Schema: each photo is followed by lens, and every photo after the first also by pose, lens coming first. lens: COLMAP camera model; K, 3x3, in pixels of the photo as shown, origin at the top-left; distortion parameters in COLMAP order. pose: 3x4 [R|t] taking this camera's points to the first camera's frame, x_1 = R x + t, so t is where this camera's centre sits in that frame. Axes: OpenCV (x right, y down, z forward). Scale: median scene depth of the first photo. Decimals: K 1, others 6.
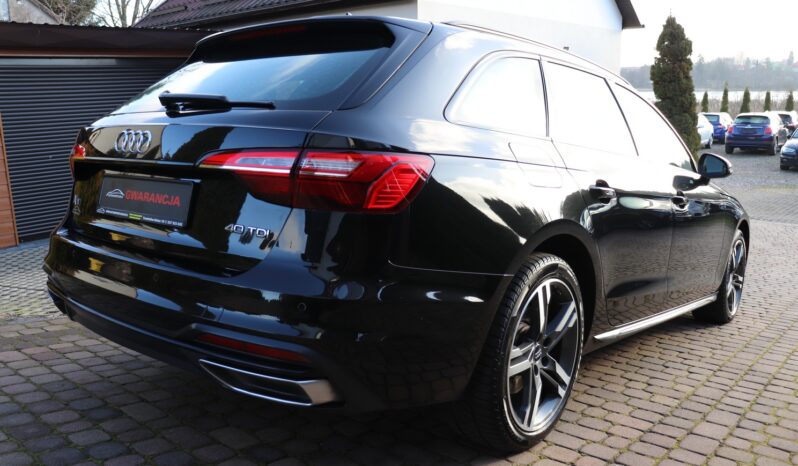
lens RADIAL K [[660.8, 0, 395.5], [0, 660.8, 229.5], [0, 0, 1]] dist [-0.146904, 0.135208]
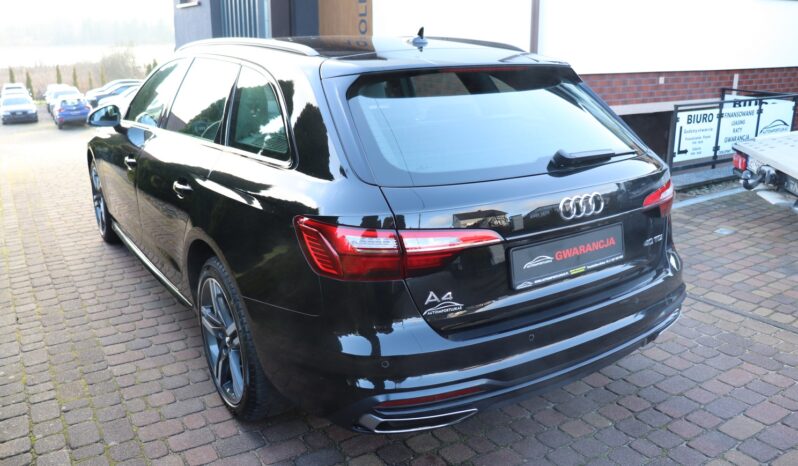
lens RADIAL K [[660.8, 0, 395.5], [0, 660.8, 229.5], [0, 0, 1]] dist [-0.146904, 0.135208]
pose [[0.284595, -0.318221, 0.904290, -1.165751], [0.109433, 0.947916, 0.299132, -0.357914], [-0.952381, 0.013828, 0.304597, 0.754204]]
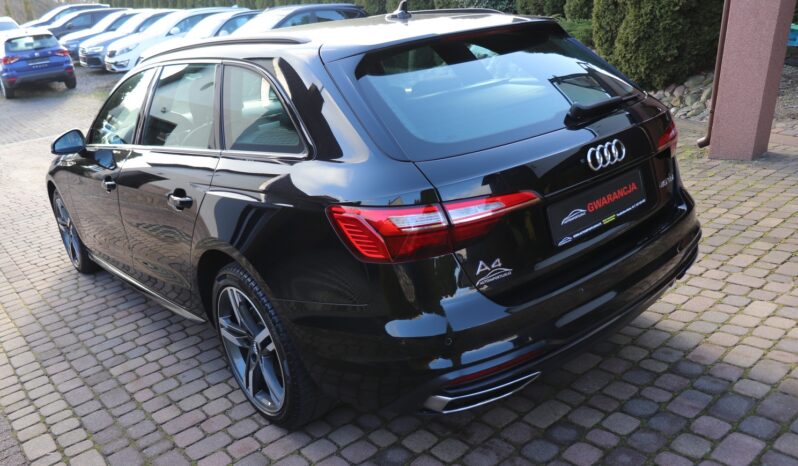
lens RADIAL K [[660.8, 0, 395.5], [0, 660.8, 229.5], [0, 0, 1]] dist [-0.146904, 0.135208]
pose [[0.164010, -0.368252, 0.915145, -1.173637], [0.226708, 0.916947, 0.328347, -0.357048], [-0.960054, 0.153619, 0.233874, 0.862521]]
